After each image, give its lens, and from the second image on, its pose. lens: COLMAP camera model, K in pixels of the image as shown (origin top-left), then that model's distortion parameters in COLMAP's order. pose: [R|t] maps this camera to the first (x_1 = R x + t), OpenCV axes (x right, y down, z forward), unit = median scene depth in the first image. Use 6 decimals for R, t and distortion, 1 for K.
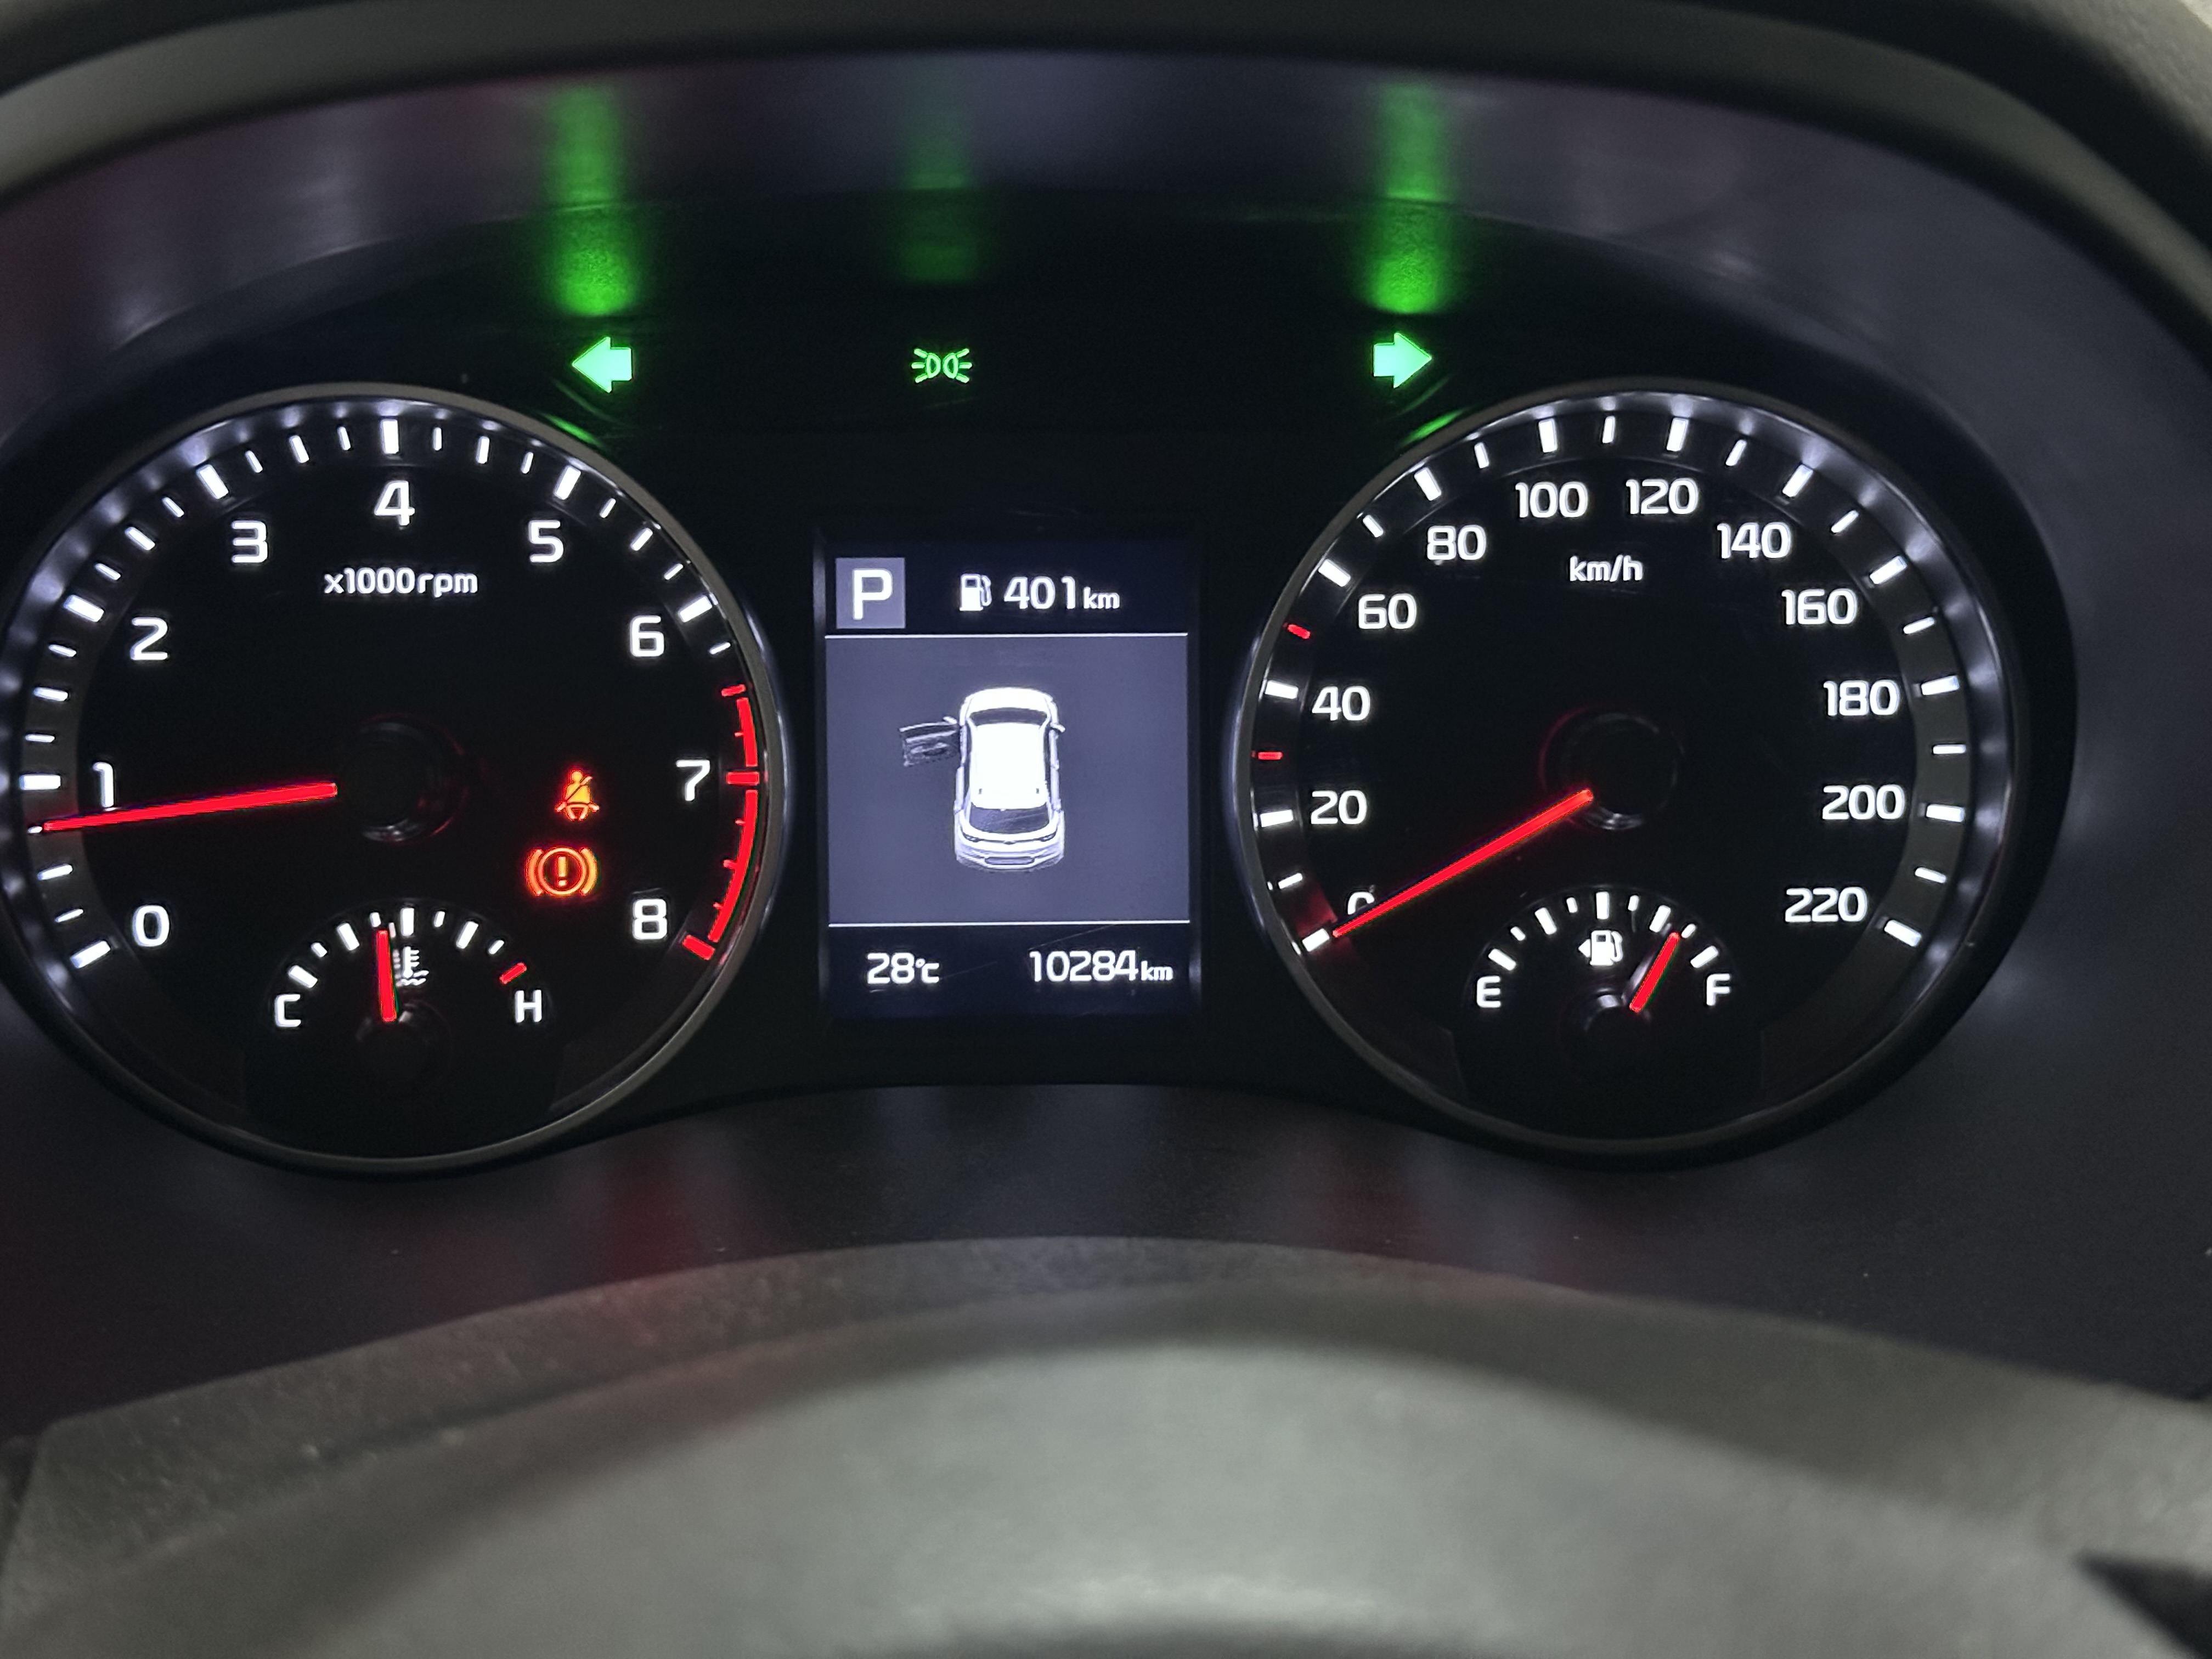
lens RADIAL K [[3230.8, 0, 1110.1], [0, 3230.8, 814.4], [0, 0, 1]] dist [0.129118, 0.000000]
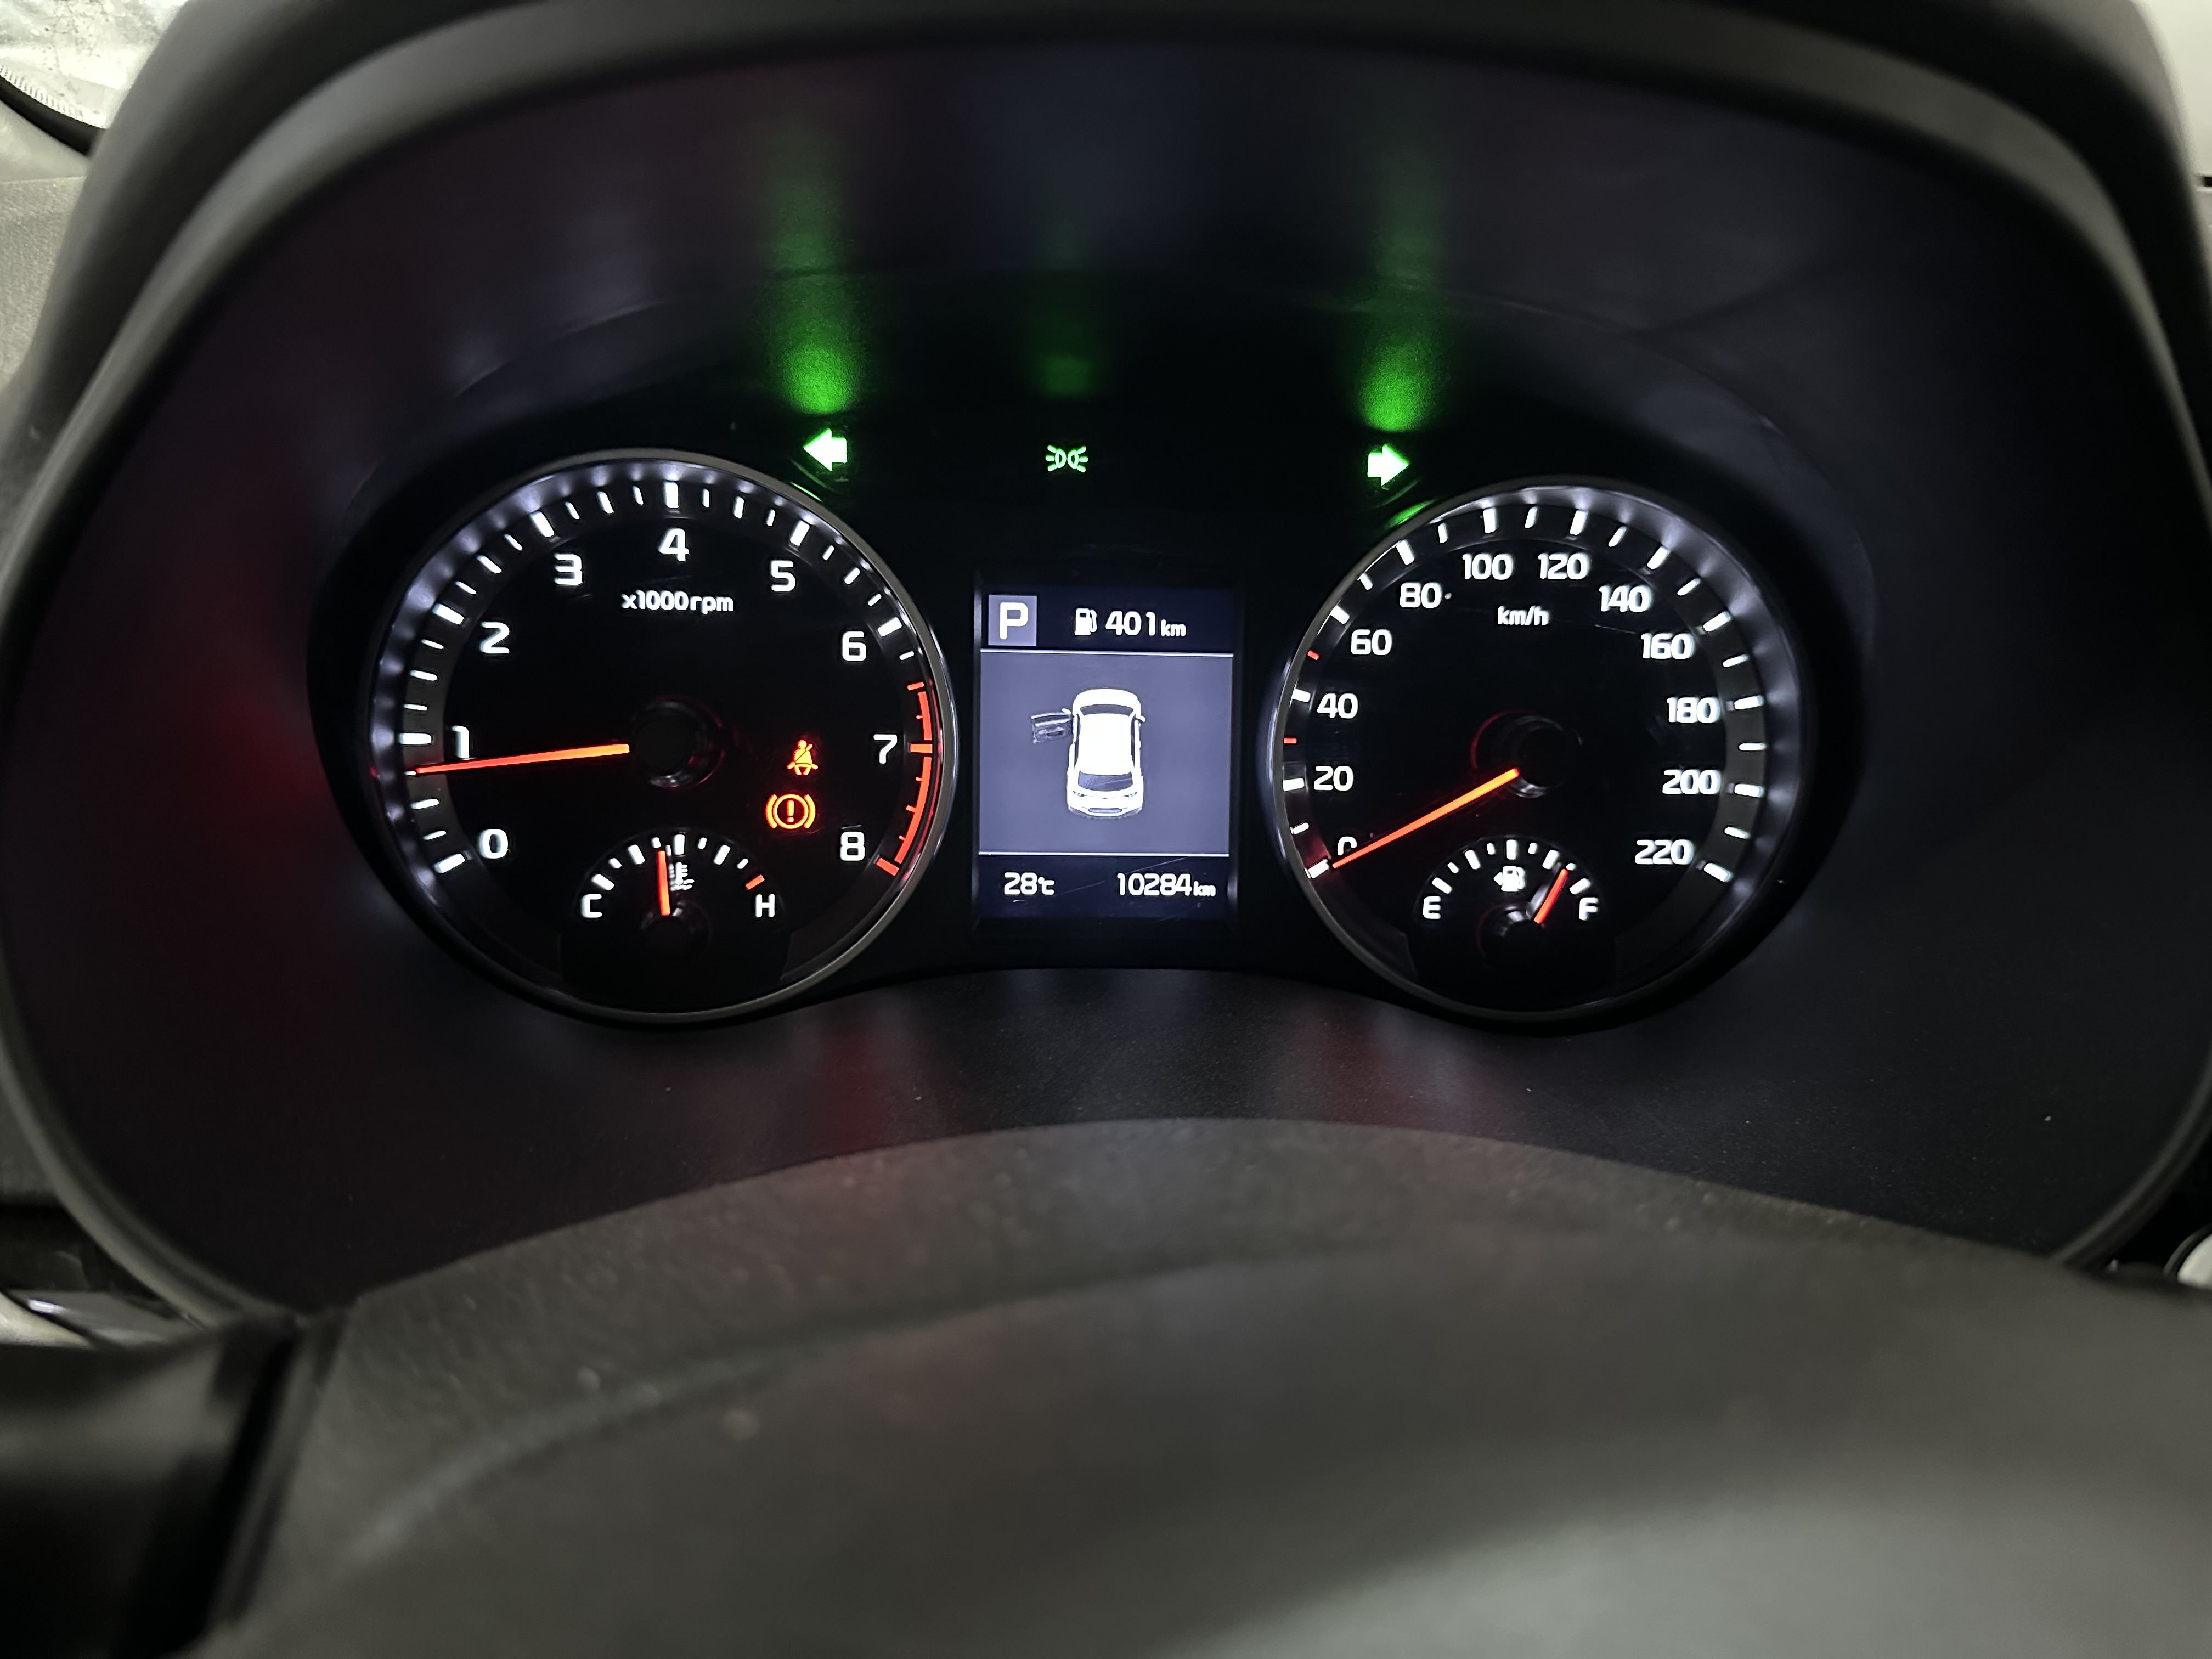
lens RADIAL K [[1531.3, 0, 1089.9], [0, 1531.3, 836.1], [0, 0, 1]] dist [0.077825, -0.088435]
pose [[0.998353, 0.019517, 0.053957, -0.074789], [-0.020984, 0.999421, 0.026768, 0.007747], [-0.053403, -0.027856, 0.998184, 0.324914]]
